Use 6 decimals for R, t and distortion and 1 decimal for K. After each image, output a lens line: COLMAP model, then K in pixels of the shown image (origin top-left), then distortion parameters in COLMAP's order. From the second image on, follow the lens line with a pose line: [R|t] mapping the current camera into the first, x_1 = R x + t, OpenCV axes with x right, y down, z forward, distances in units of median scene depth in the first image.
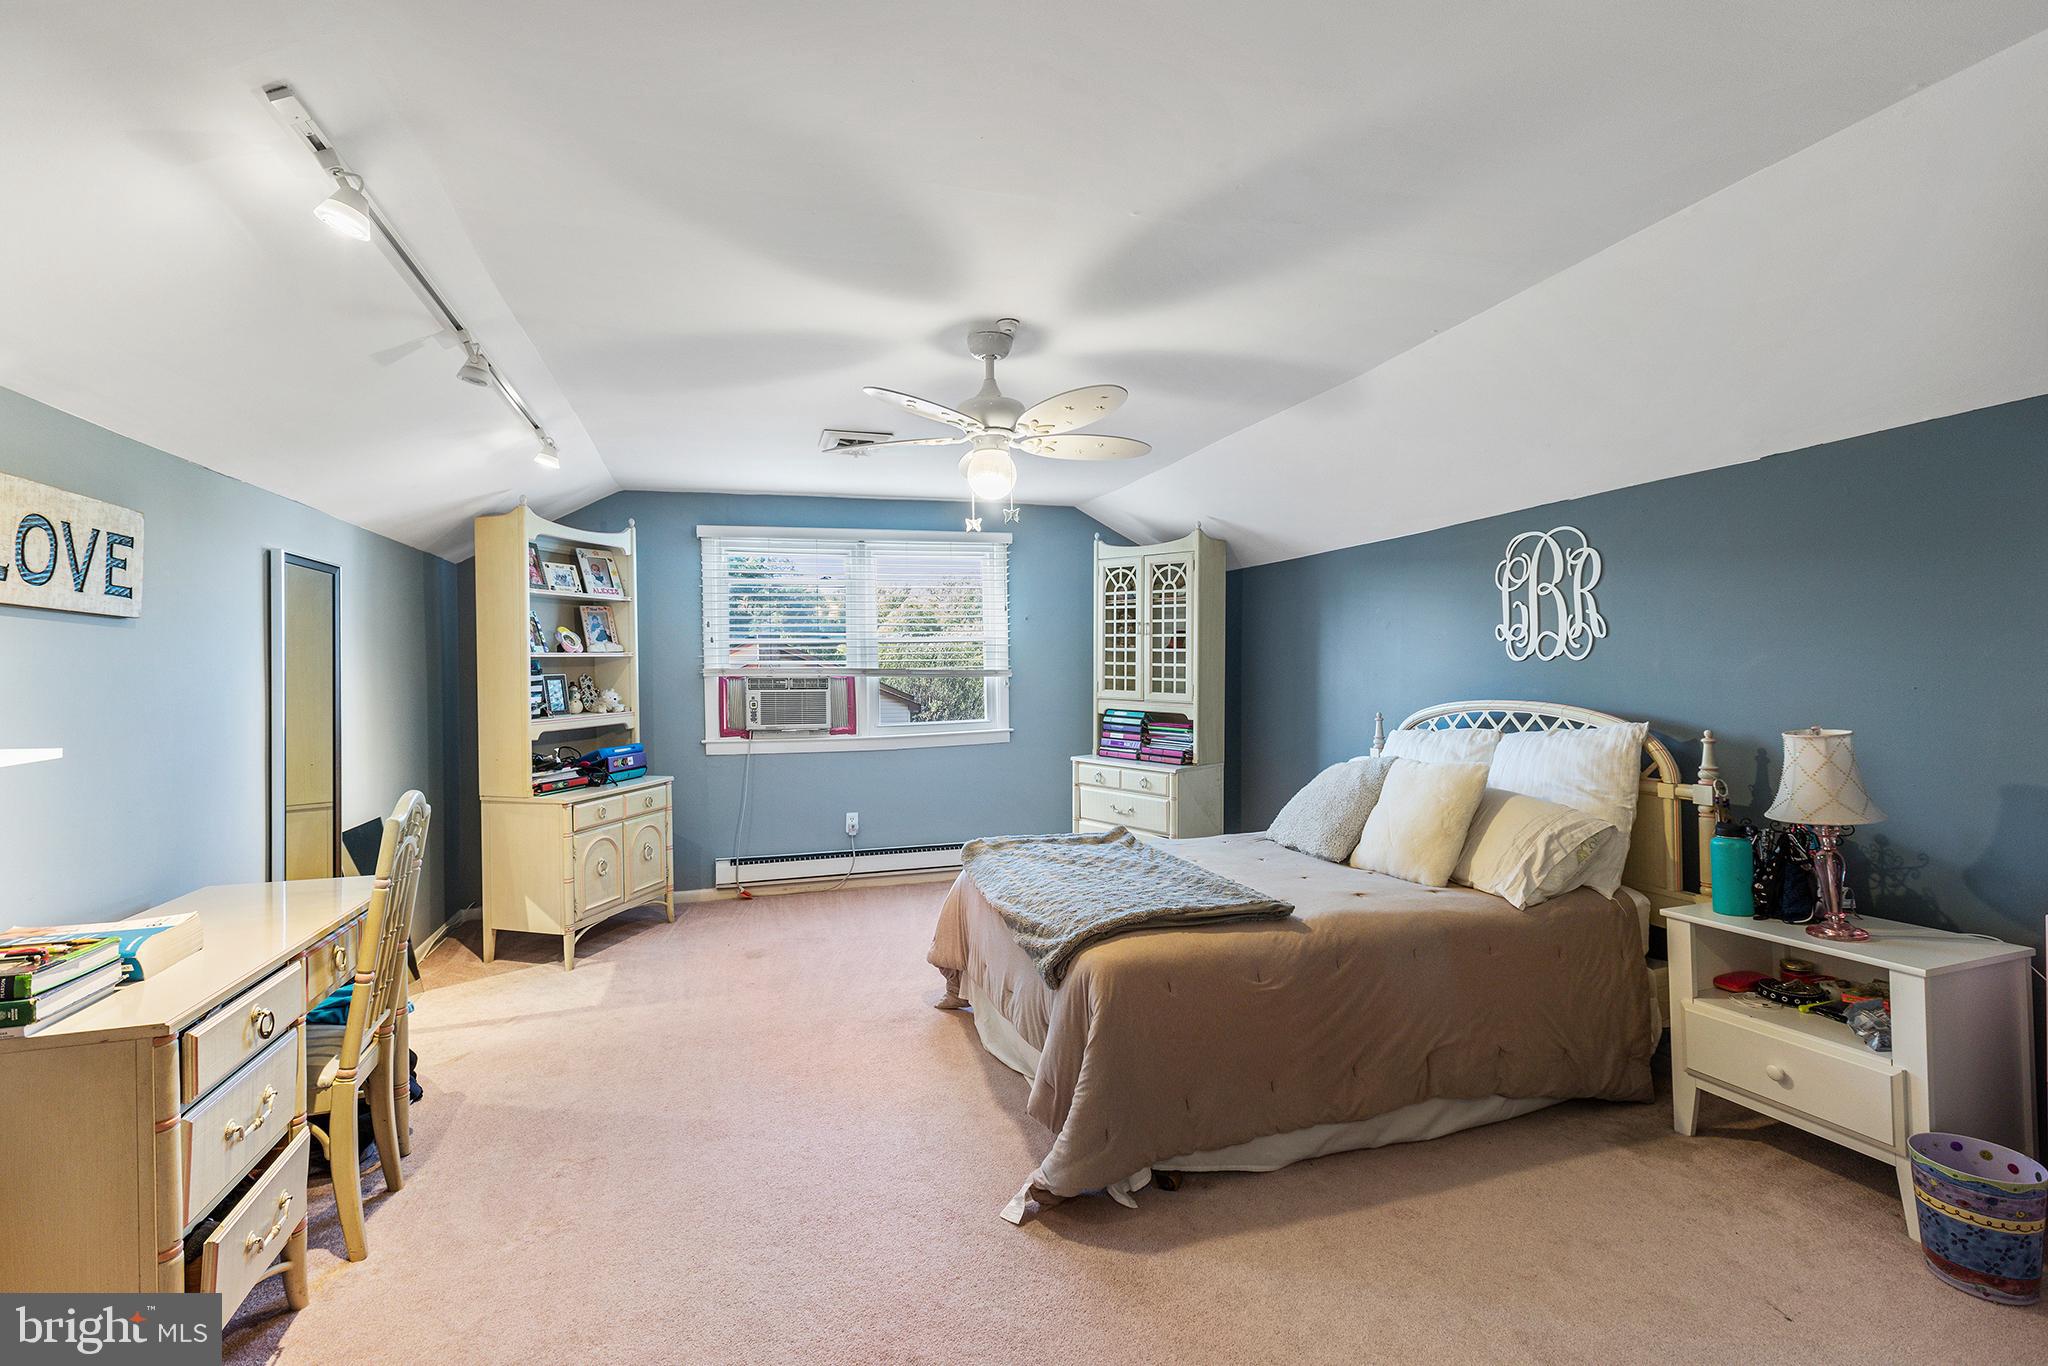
lens RADIAL K [[921.5, 0, 1028.1], [0, 921.5, 668.8], [0, 0, 1]] dist [0.000313, -0.000566]
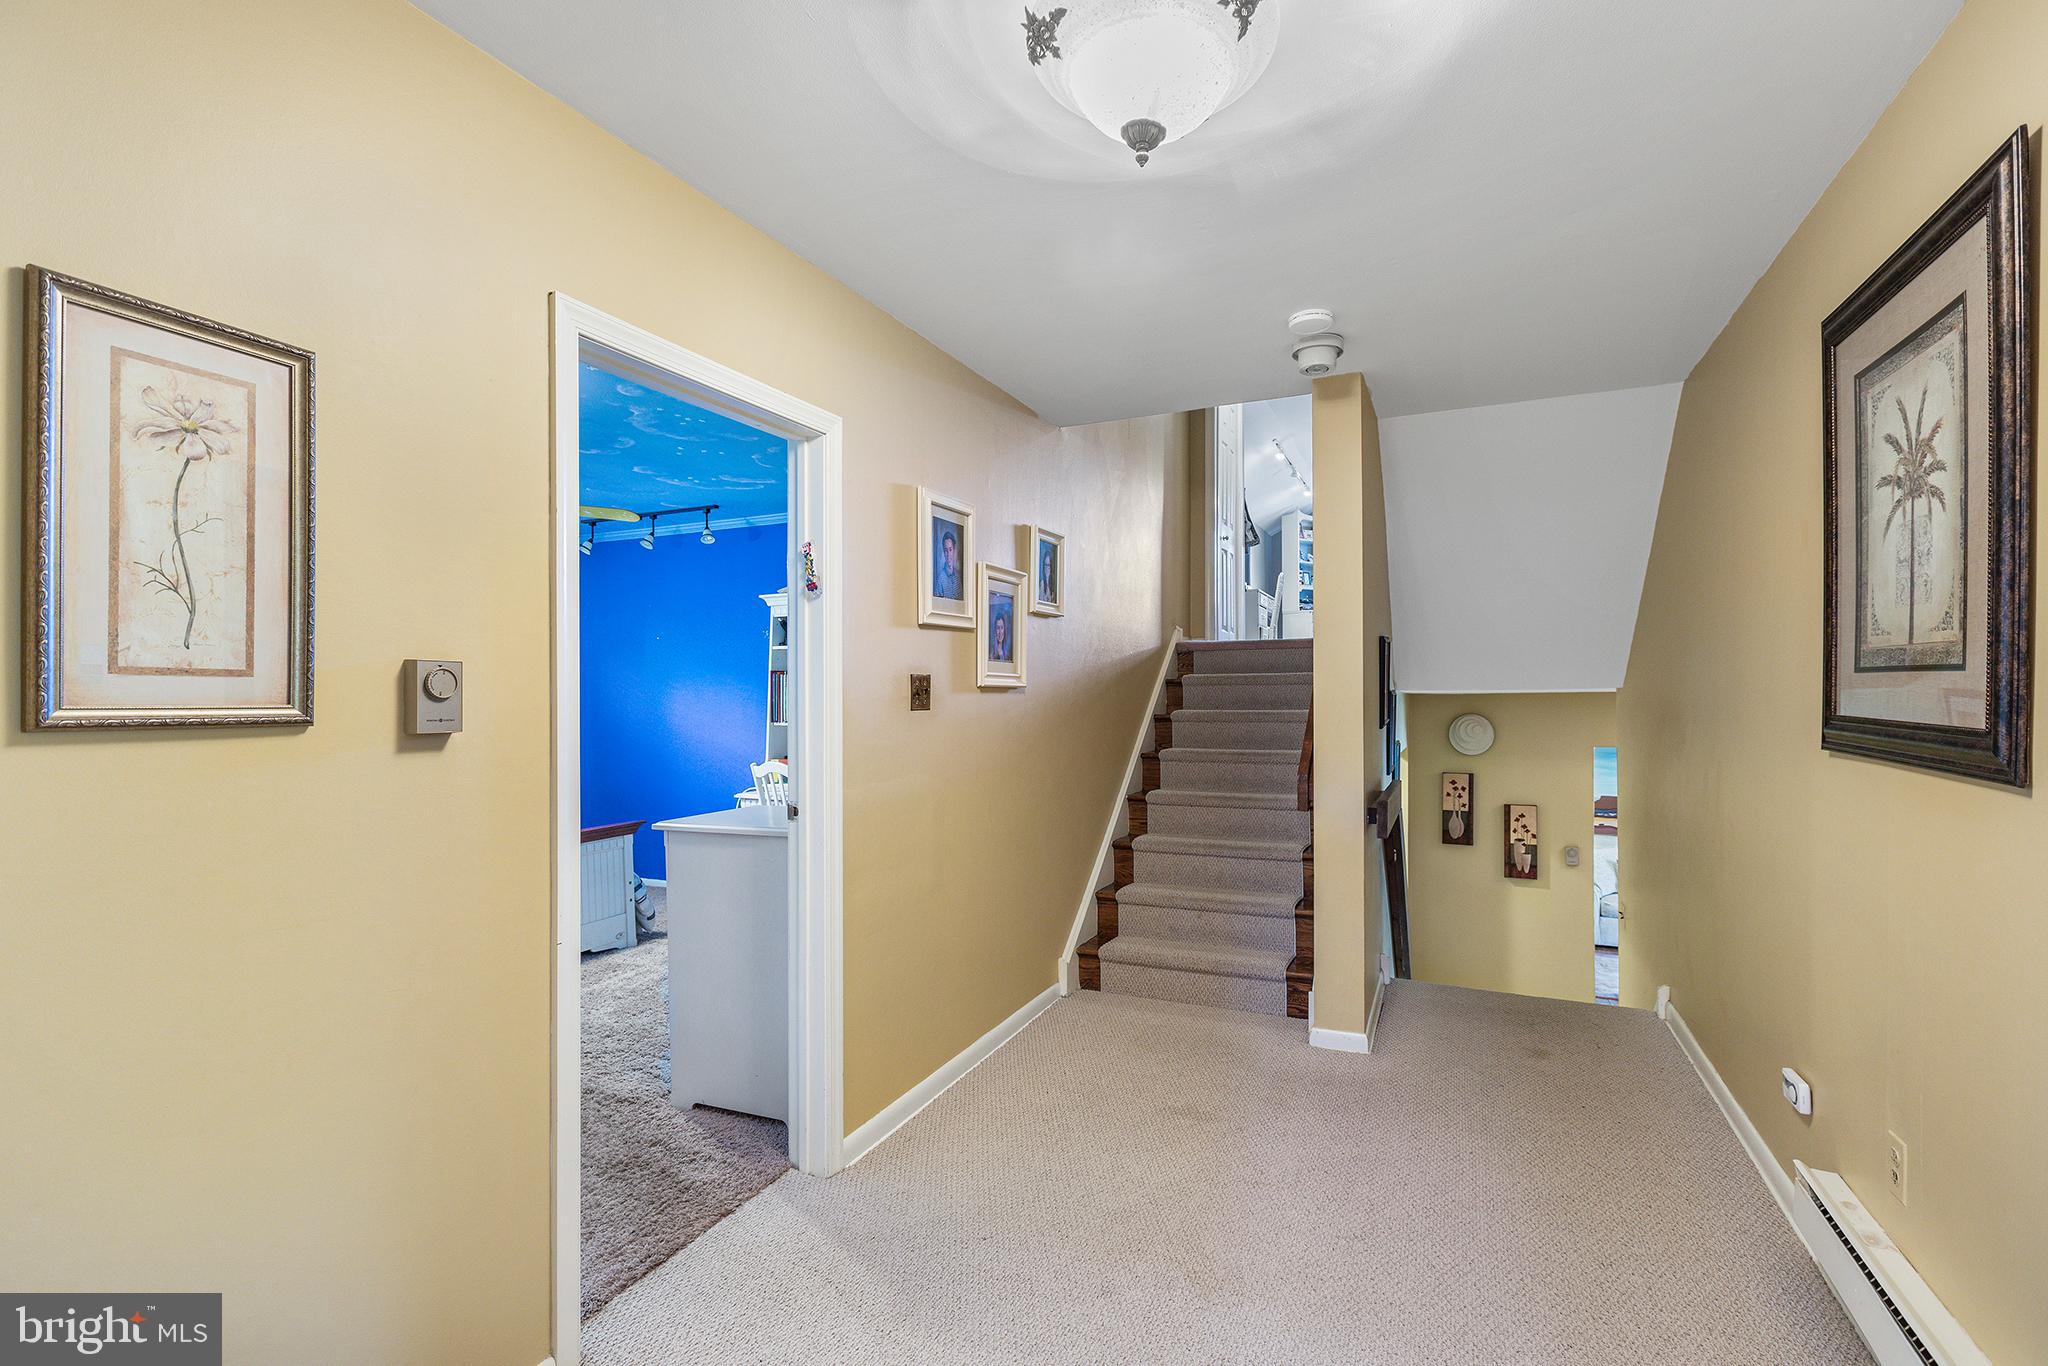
lens RADIAL K [[921.5, 0, 1031.9], [0, 921.5, 690.2], [0, 0, 1]] dist [0.000313, -0.000566]
pose [[0.734572, 0.001788, -0.678529, 0.809201], [-0.002967, 0.999995, -0.000577, 0.394592], [0.678524, 0.002437, 0.734574, -1.697593]]
